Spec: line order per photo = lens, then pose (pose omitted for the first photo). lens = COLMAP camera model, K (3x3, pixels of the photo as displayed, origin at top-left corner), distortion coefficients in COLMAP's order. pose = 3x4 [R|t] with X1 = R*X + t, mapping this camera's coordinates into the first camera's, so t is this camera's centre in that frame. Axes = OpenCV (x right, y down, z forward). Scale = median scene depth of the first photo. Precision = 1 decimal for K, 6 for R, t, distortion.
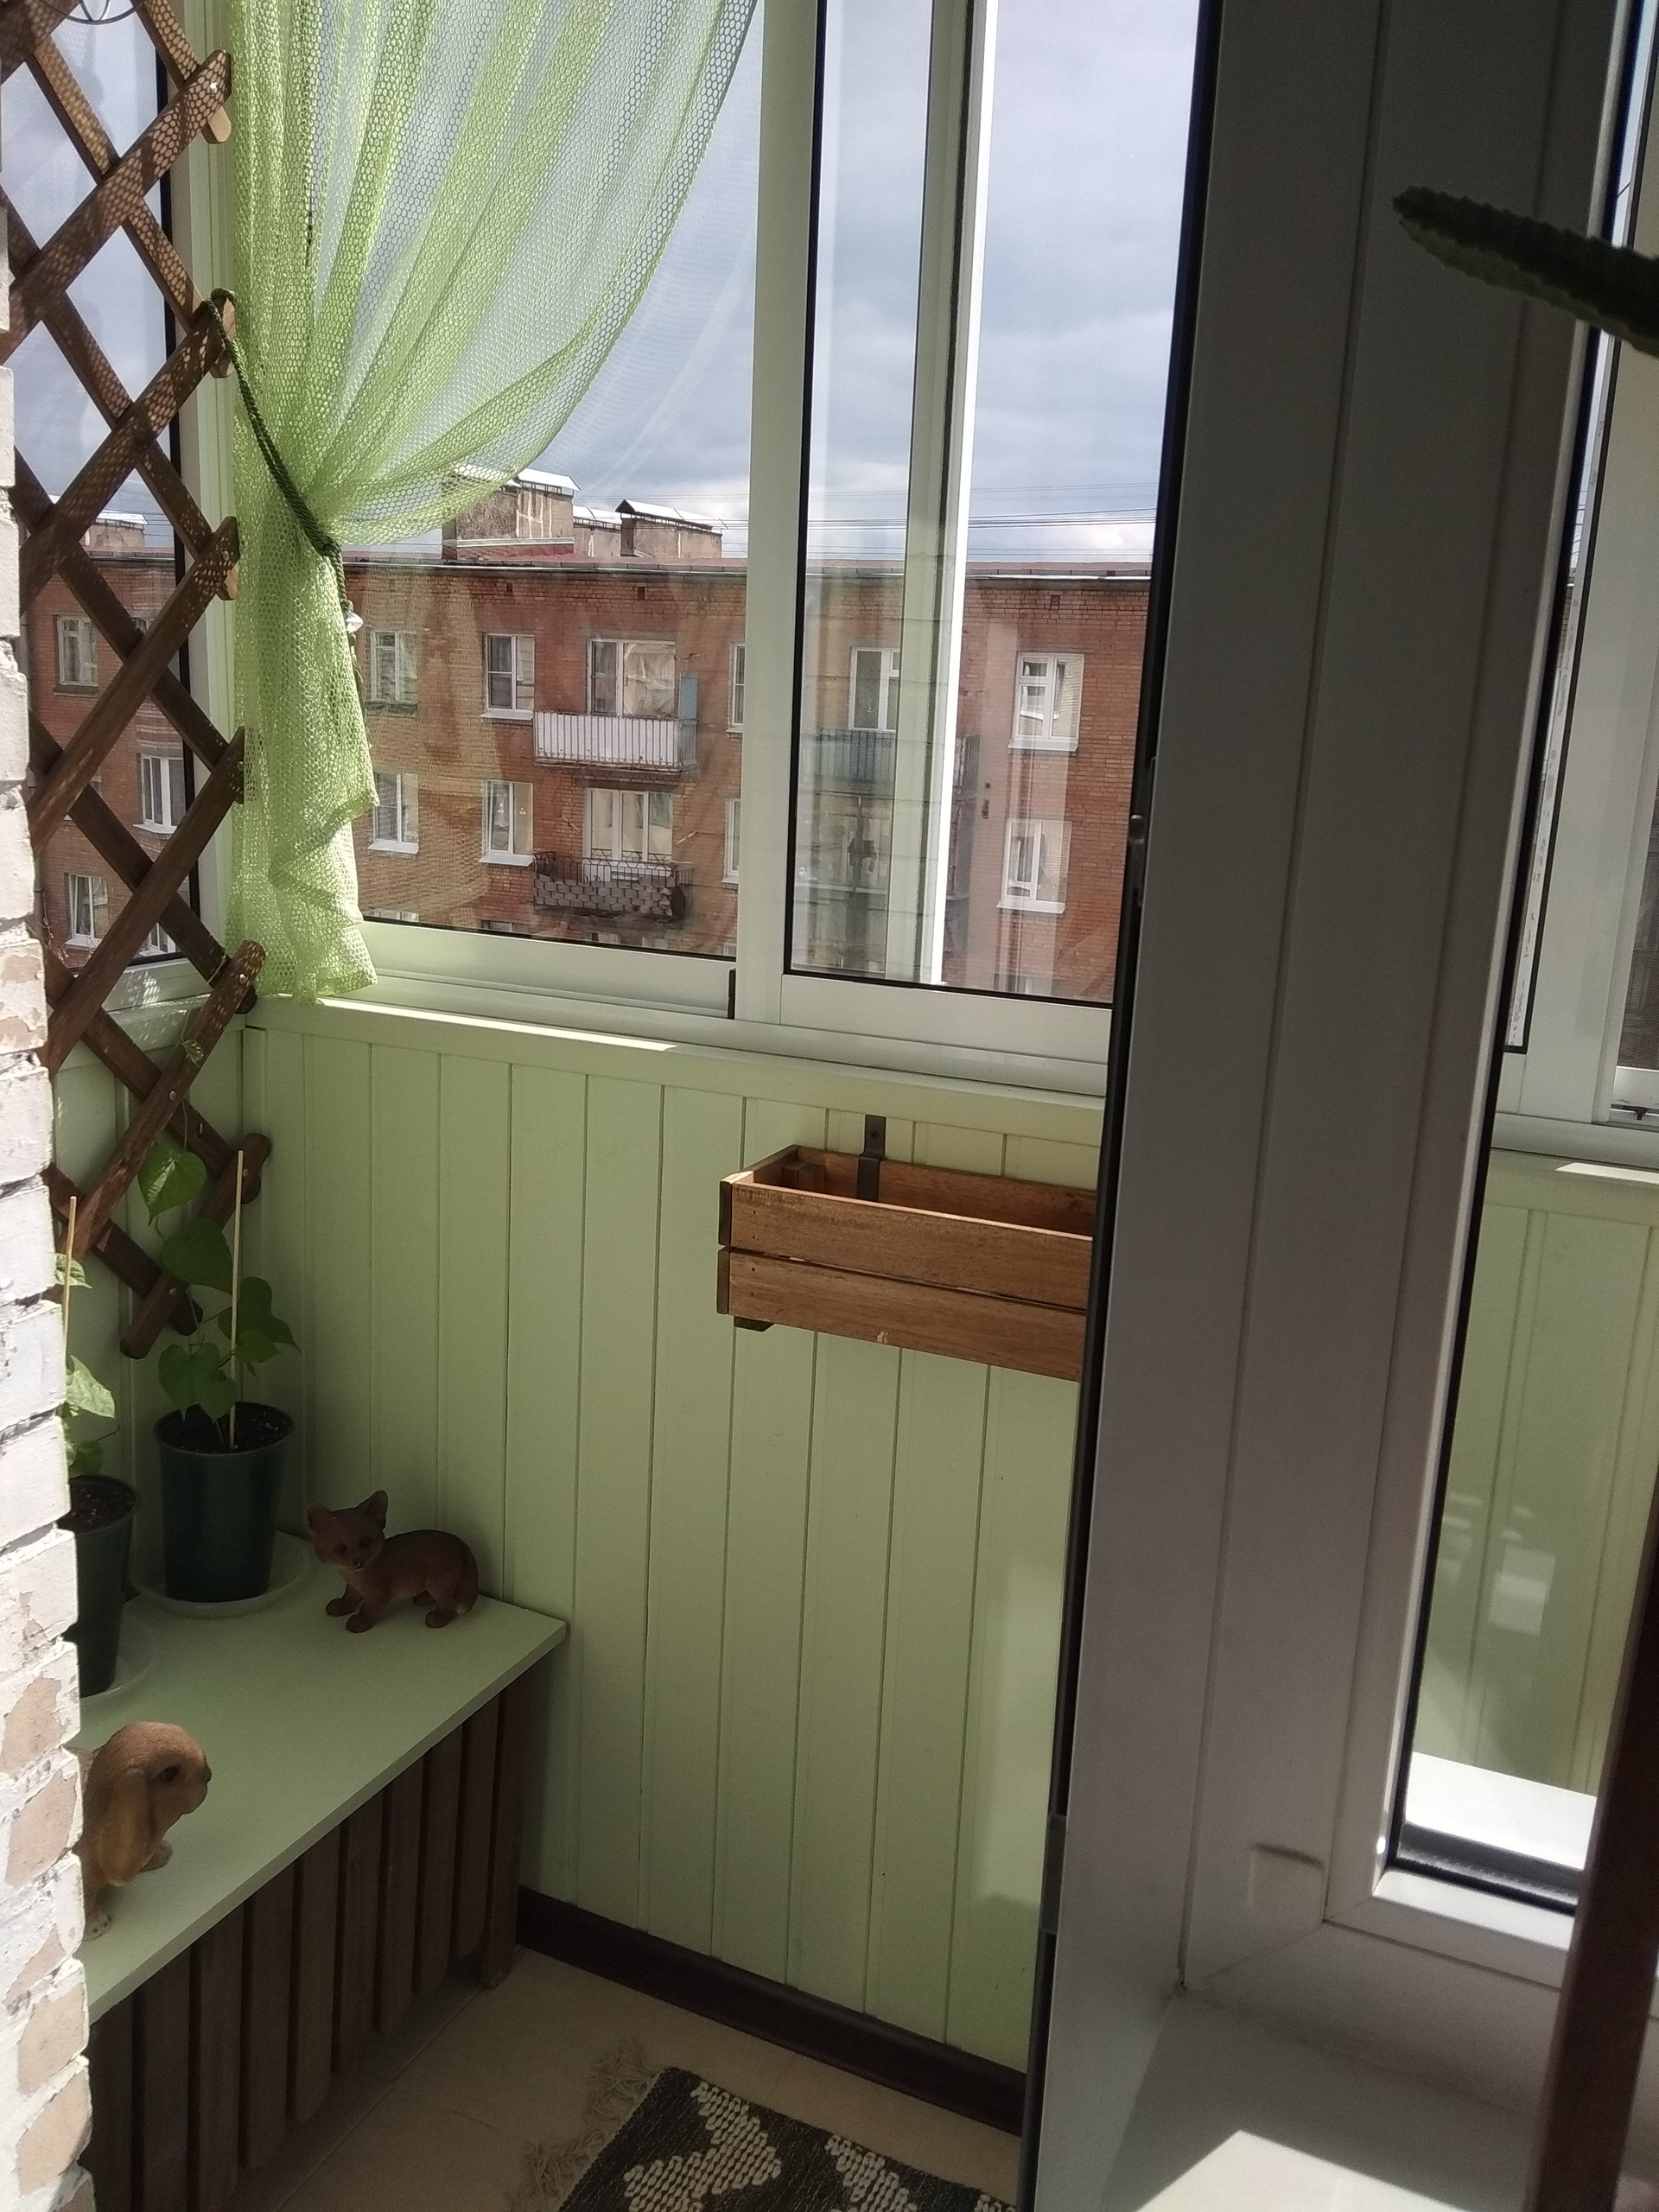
lens RADIAL K [[1798.1, 0, 814.5], [0, 1798.1, 1100.6], [0, 0, 1]] dist [0.116185, -0.203247]
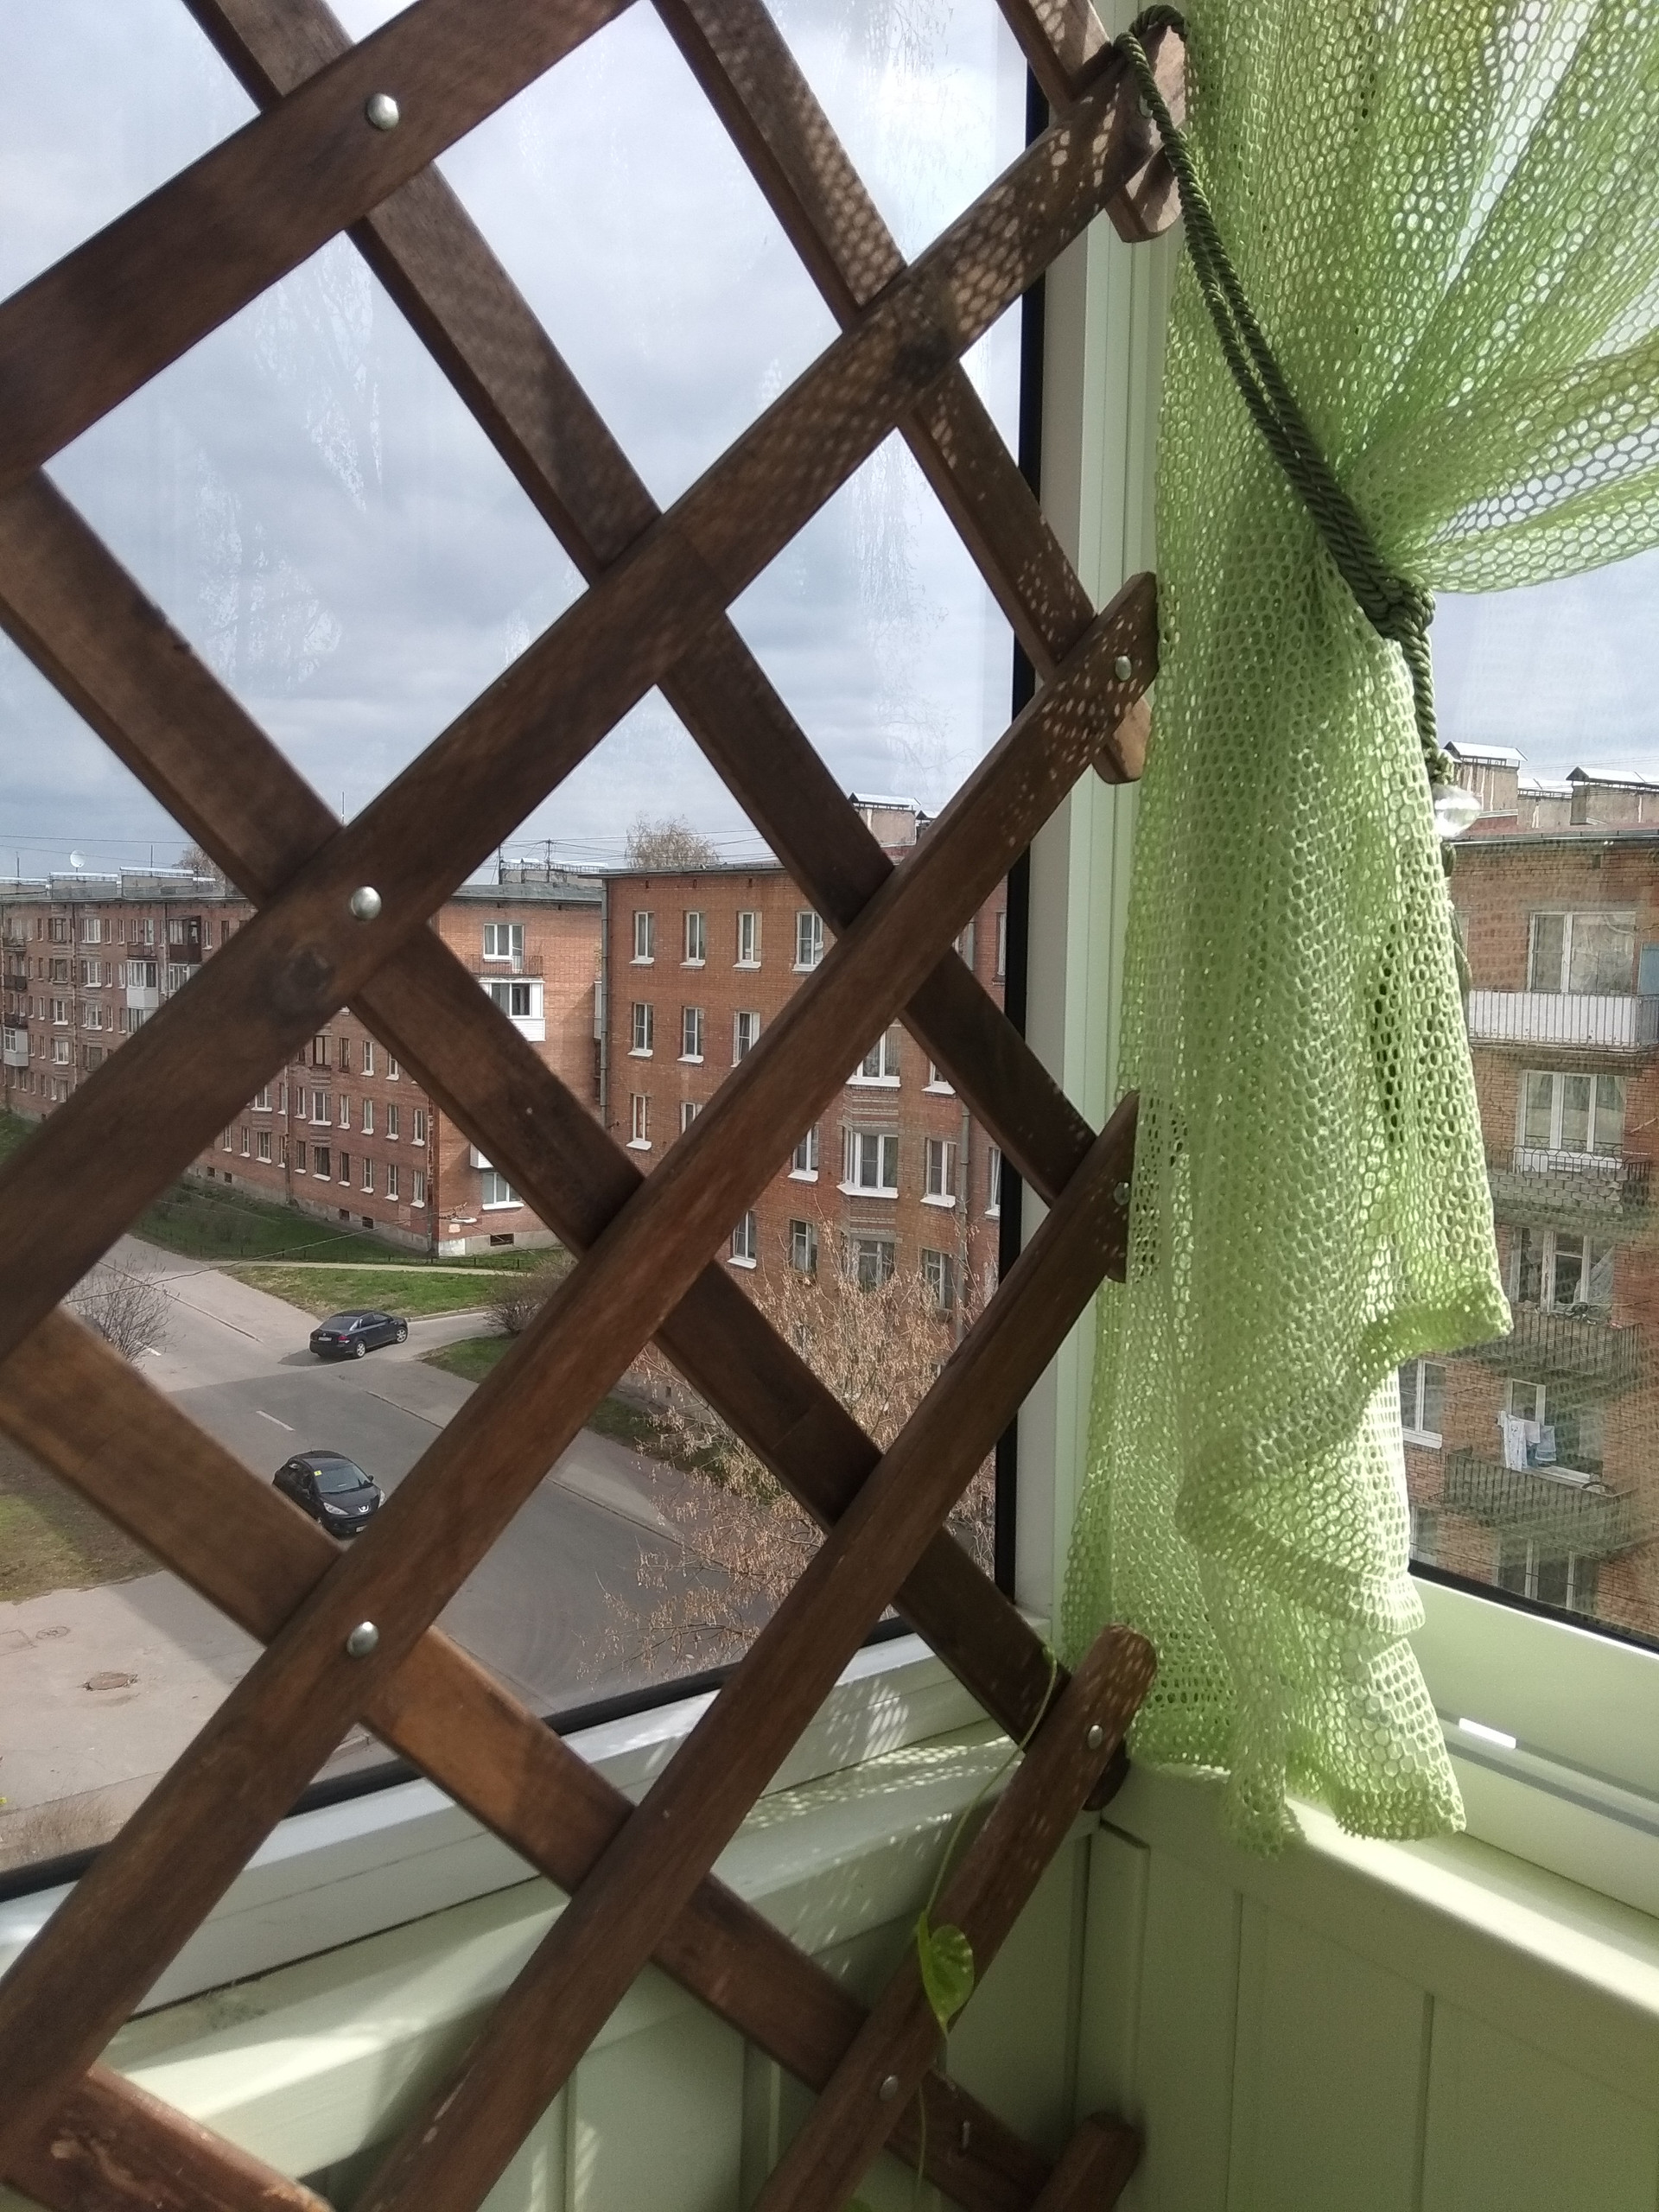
lens RADIAL K [[1798.1, 0, 814.5], [0, 1798.1, 1100.6], [0, 0, 1]] dist [0.116185, -0.203247]
pose [[0.883128, 0.012707, -0.468960, -0.193542], [-0.083553, 0.987911, -0.130576, -0.147880], [0.461631, 0.154498, 0.873514, 0.630722]]
